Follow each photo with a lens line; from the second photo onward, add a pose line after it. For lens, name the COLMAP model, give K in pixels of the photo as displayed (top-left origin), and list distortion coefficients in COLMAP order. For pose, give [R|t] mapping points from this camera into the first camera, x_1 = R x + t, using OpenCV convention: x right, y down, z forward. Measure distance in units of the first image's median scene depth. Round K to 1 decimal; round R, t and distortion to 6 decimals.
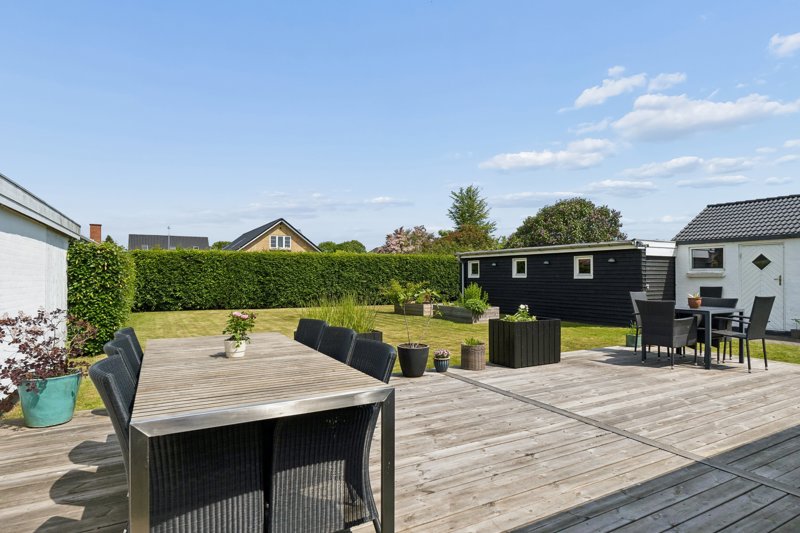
lens RADIAL K [[447.7, 0, 400.0], [0, 447.7, 266.5], [0, 0, 1]] dist [-0.000569, -0.000030]
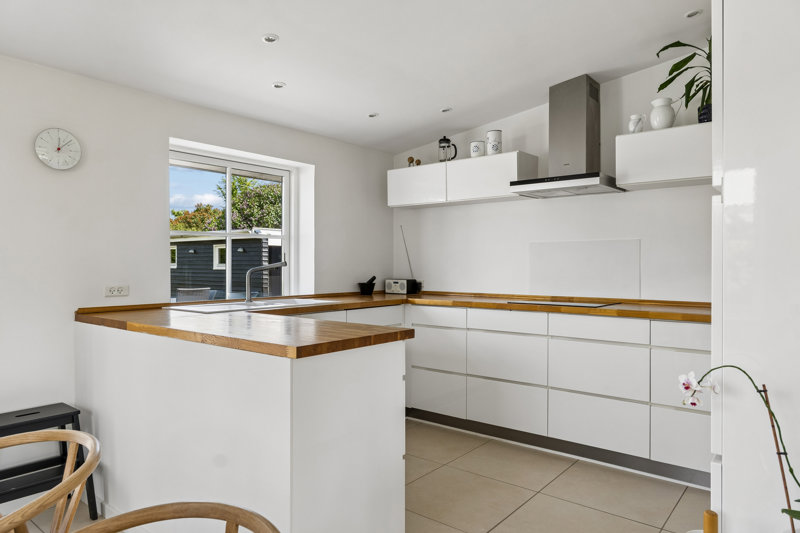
lens RADIAL K [[520.9, 0, 400.0], [0, 520.9, 266.5], [0, 0, 1]] dist [0.007840, 0.000825]
pose [[0.927418, 0.001452, 0.374023, 0.234118], [-0.010490, 0.999700, 0.022128, -0.004184], [-0.373879, -0.024445, 0.927155, -0.080752]]
